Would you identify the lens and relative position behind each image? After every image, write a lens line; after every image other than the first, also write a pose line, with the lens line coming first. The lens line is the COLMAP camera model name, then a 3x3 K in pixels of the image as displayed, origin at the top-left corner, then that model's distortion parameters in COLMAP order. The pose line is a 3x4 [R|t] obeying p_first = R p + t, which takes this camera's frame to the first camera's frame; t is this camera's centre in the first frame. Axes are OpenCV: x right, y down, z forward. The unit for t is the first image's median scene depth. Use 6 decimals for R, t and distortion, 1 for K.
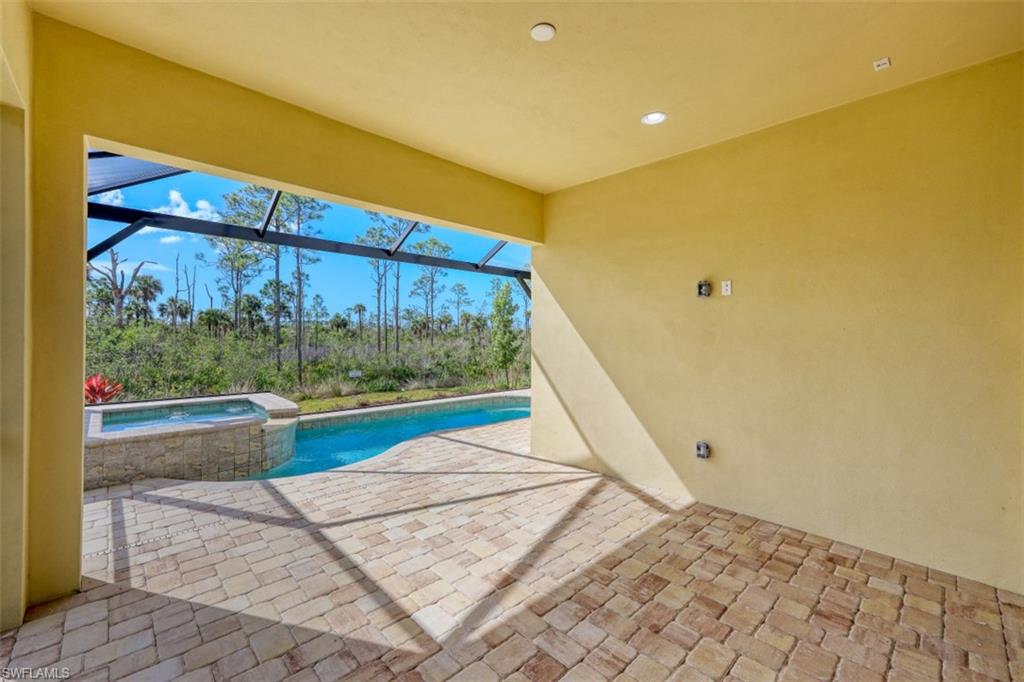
lens RADIAL K [[420.0, 0, 511.2], [0, 420.0, 335.2], [0, 0, 1]] dist [0.002495, 0.000183]
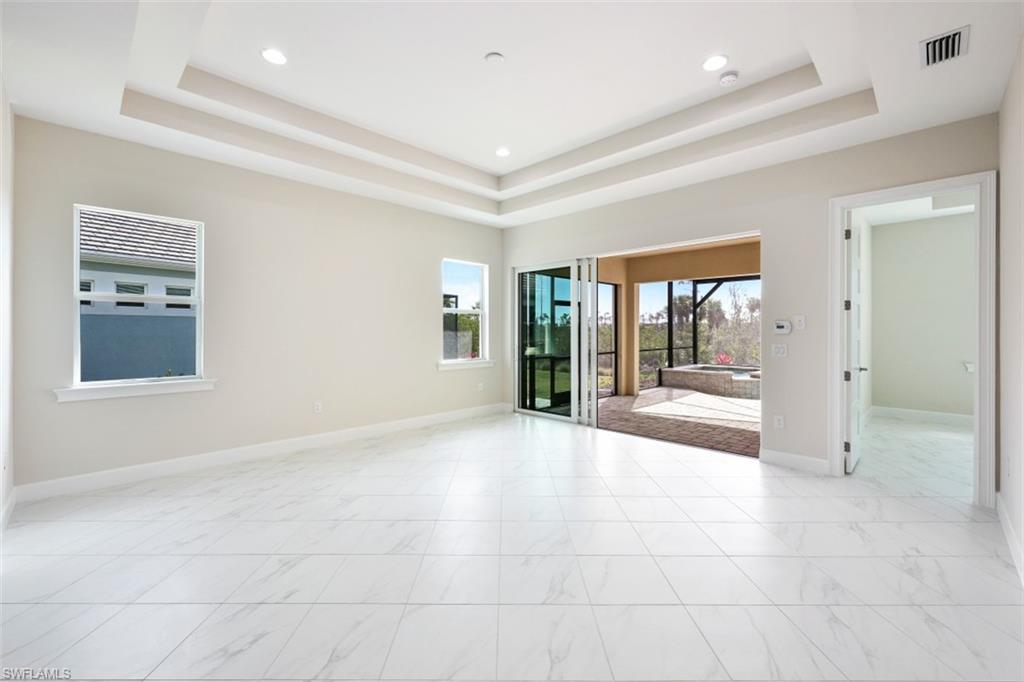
lens RADIAL K [[420.0, 0, 501.7], [0, 420.0, 332.7], [0, 0, 1]] dist [0.002495, 0.000183]
pose [[0.005746, -0.008215, -0.999950, 0.374032], [-0.004217, 0.999957, -0.008239, 0.004776], [0.999975, 0.004264, 0.005711, -0.038283]]
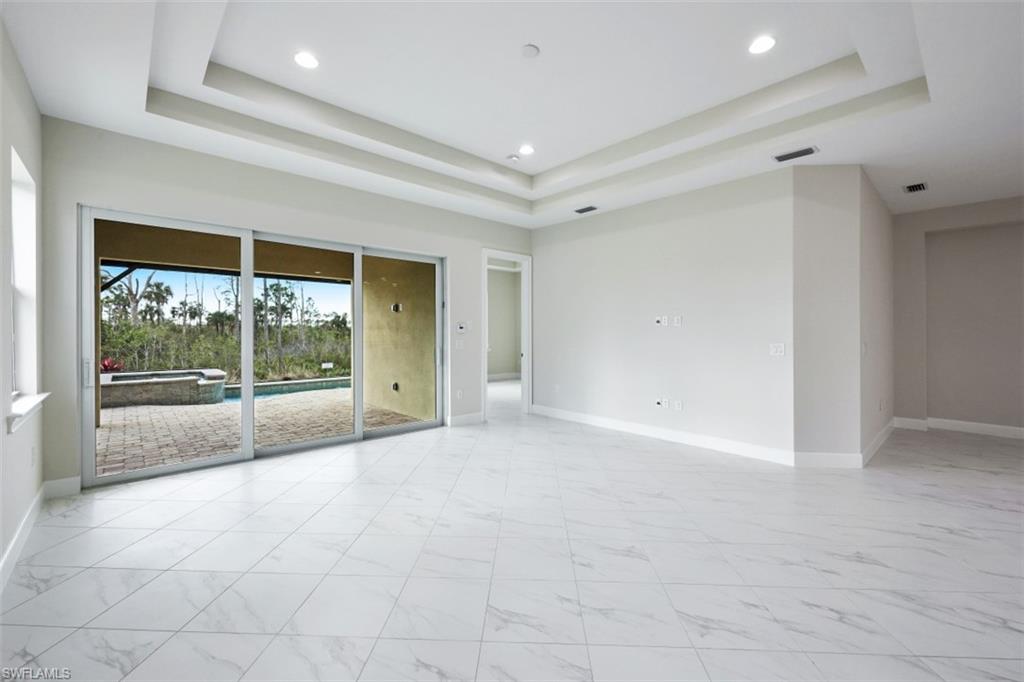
lens RADIAL K [[420.0, 0, 515.2], [0, 420.0, 332.2], [0, 0, 1]] dist [0.002495, 0.000183]
pose [[0.999776, -0.007699, -0.019706, 0.206224], [0.007664, 0.999969, -0.001869, 0.003412], [0.019720, 0.001718, 0.999804, -0.200268]]
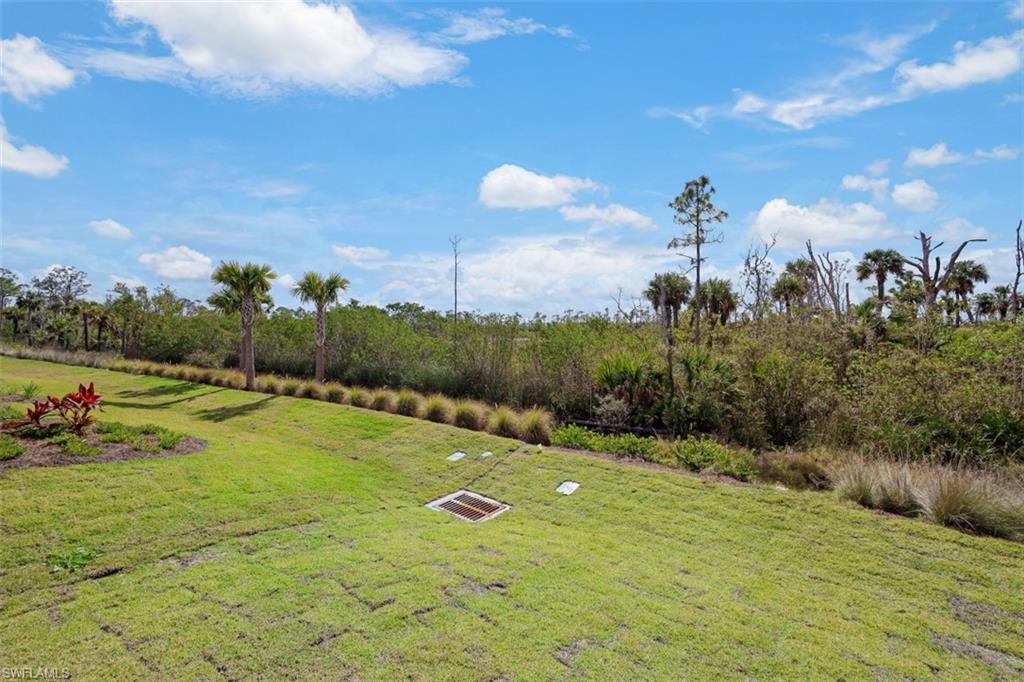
lens RADIAL K [[420.0, 0, 508.7], [0, 420.0, 333.5], [0, 0, 1]] dist [0.002495, 0.000183]
pose [[0.076511, -0.003330, -0.997063, -0.346977], [-0.005910, 0.999975, -0.003793, -0.001466], [0.997051, 0.006183, 0.076489, 0.233532]]
